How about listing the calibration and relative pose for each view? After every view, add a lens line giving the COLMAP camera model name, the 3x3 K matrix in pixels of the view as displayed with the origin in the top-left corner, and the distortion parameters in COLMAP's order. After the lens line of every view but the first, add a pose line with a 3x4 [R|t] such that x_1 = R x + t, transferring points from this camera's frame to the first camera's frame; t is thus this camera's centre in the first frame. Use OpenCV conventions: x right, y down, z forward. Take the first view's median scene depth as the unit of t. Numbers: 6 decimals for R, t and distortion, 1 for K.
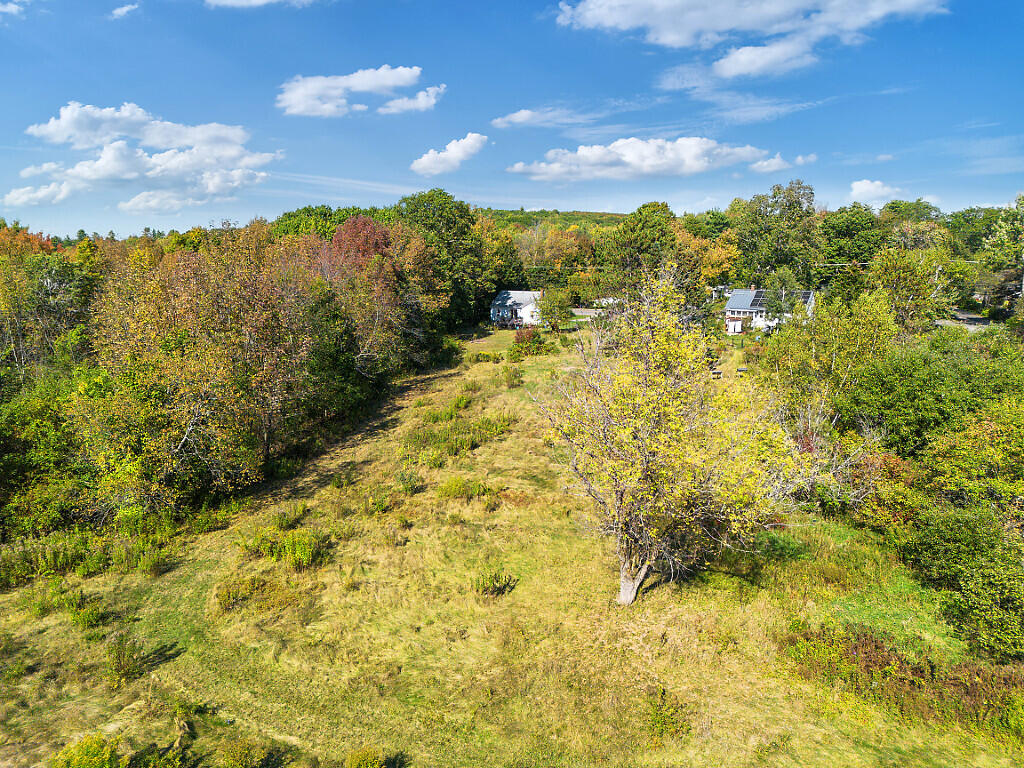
lens RADIAL K [[716.0, 0, 513.9], [0, 716.0, 382.8], [0, 0, 1]] dist [0.077569, -0.071800]
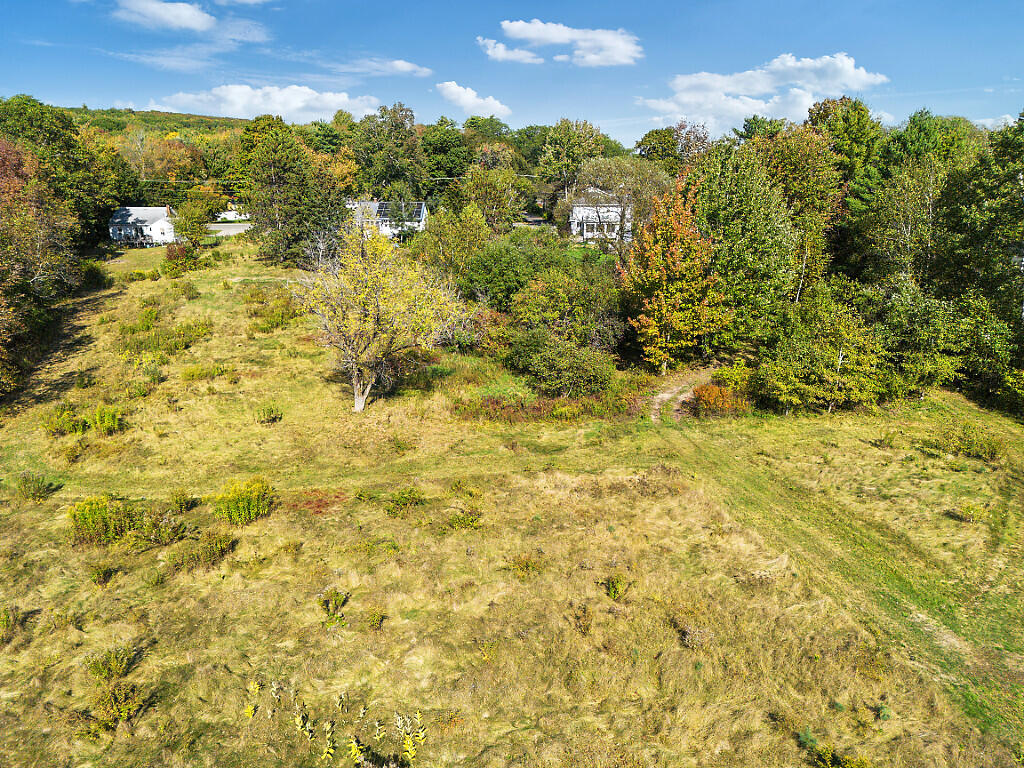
lens RADIAL K [[716.0, 0, 513.9], [0, 716.0, 382.8], [0, 0, 1]] dist [0.077569, -0.071800]
pose [[0.865954, -0.149838, 0.477149, -0.085737], [0.091550, 0.985435, 0.143304, 0.013243], [-0.491672, -0.080412, 0.867060, -0.156698]]
